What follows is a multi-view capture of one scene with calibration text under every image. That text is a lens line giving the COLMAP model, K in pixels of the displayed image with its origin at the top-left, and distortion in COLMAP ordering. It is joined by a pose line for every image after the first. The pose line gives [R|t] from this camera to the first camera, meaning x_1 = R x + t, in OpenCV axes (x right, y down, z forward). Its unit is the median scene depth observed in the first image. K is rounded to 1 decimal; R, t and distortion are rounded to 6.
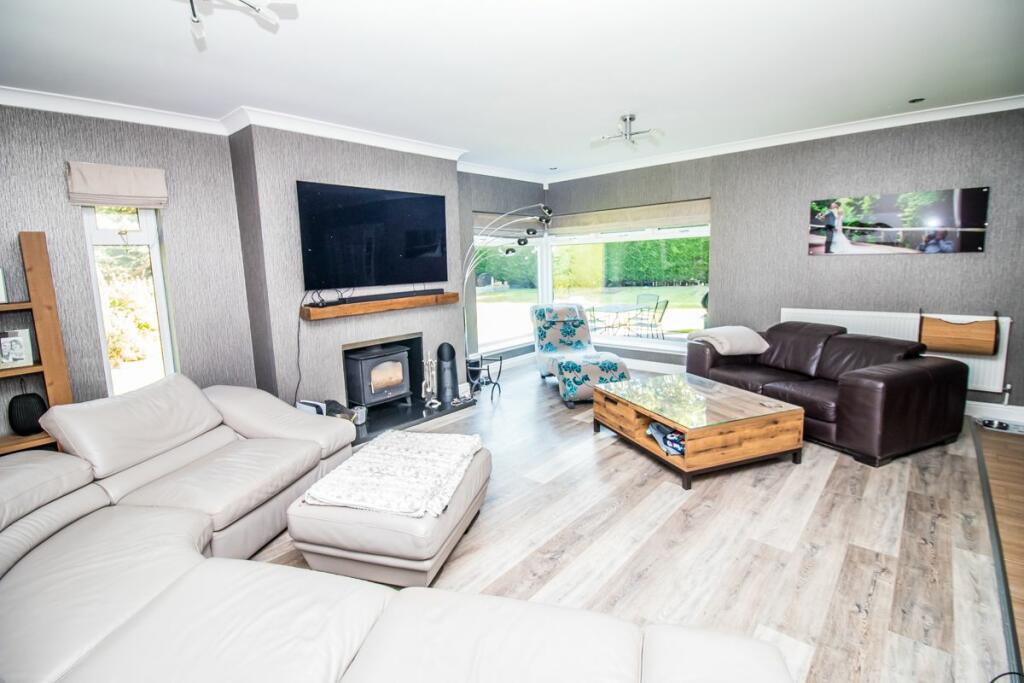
lens RADIAL K [[475.9, 0, 505.4], [0, 475.9, 333.0], [0, 0, 1]] dist [-0.013313, -0.005437]
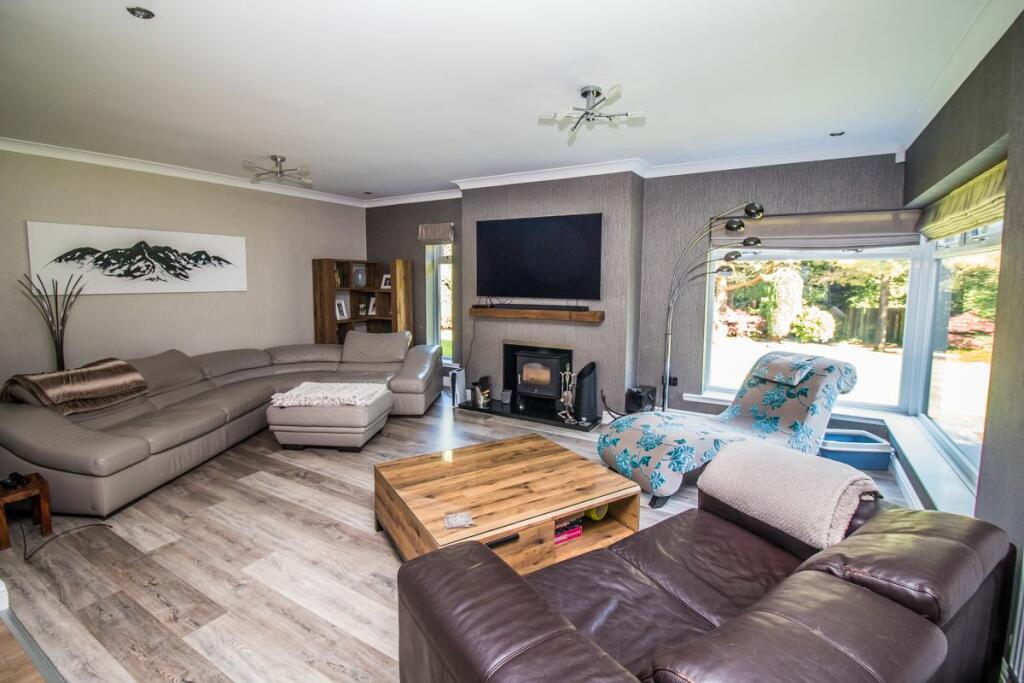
lens RADIAL K [[475.9, 0, 505.3], [0, 475.9, 346.4], [0, 0, 1]] dist [-0.013313, -0.005437]
pose [[0.184948, 0.174542, -0.967124, 1.418624], [-0.160051, 0.976313, 0.145593, -0.226767], [0.969628, 0.127862, 0.208503, 1.113201]]
